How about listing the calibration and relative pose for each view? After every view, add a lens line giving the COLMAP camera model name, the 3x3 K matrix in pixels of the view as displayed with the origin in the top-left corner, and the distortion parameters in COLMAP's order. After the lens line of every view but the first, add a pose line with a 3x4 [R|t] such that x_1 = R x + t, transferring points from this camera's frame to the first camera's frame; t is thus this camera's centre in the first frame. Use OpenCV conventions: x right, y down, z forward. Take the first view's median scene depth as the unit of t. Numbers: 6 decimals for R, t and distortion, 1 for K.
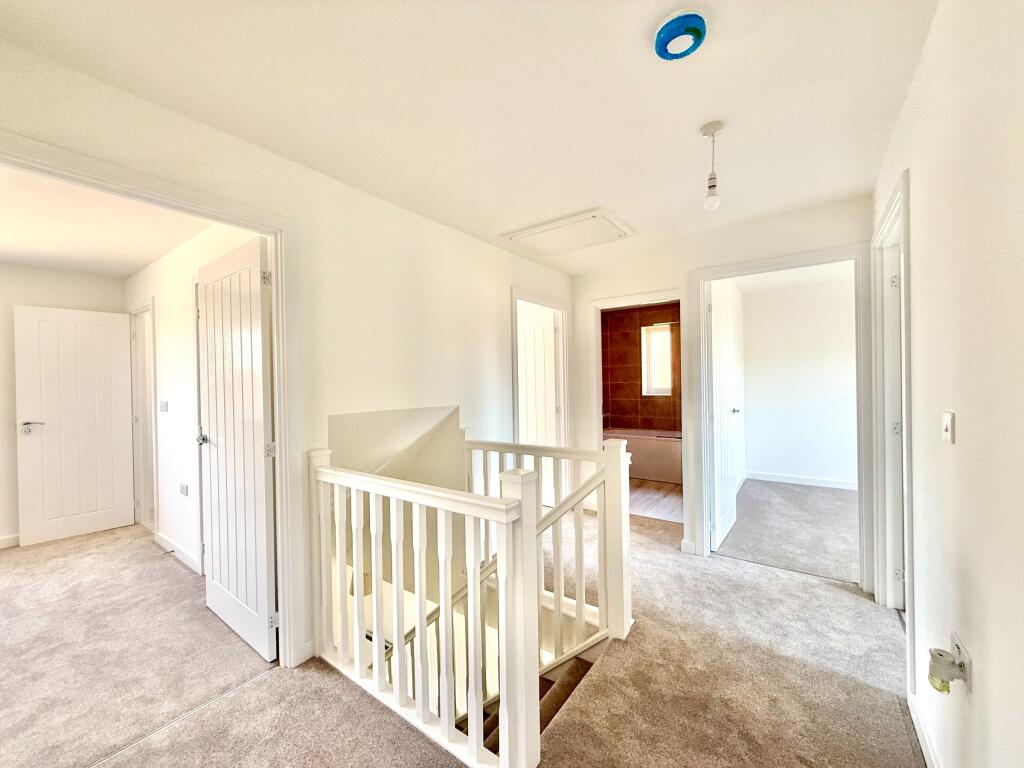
lens RADIAL K [[410.6, 0, 506.6], [0, 410.6, 383.7], [0, 0, 1]] dist [-0.002524, 0.001204]
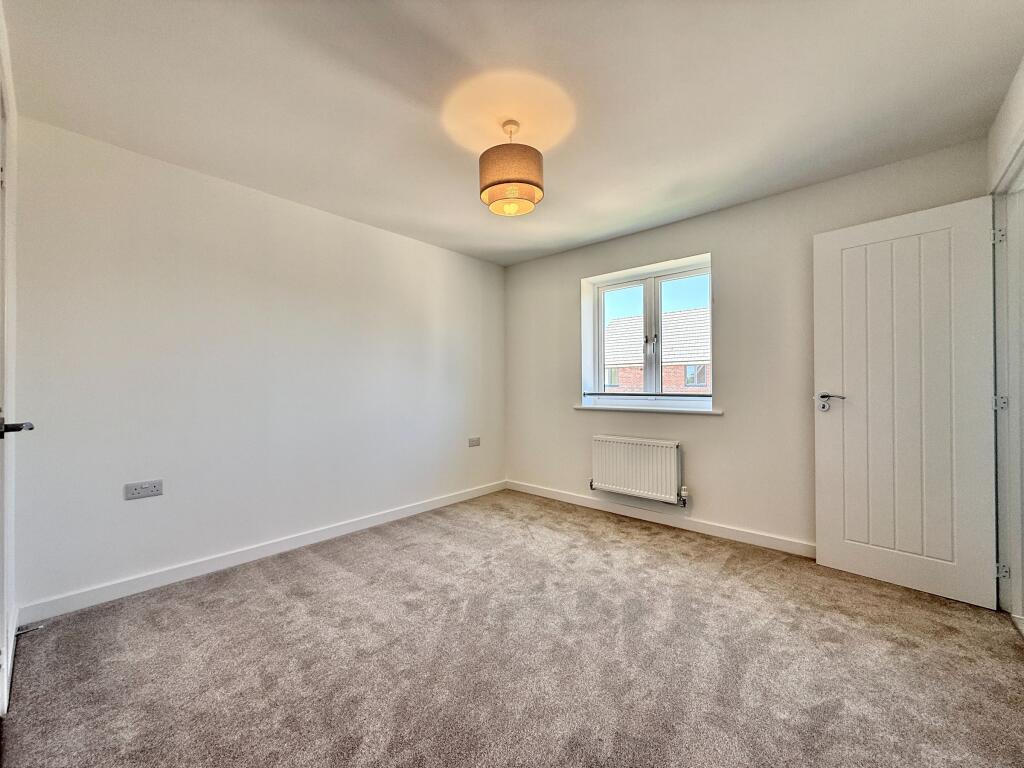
lens RADIAL K [[410.6, 0, 511.1], [0, 410.6, 385.3], [0, 0, 1]] dist [-0.002524, 0.001204]
pose [[-0.093665, 0.015220, -0.995487, -0.409241], [0.005477, 0.999876, 0.014771, 0.064676], [0.995589, -0.004069, -0.093737, 0.524999]]
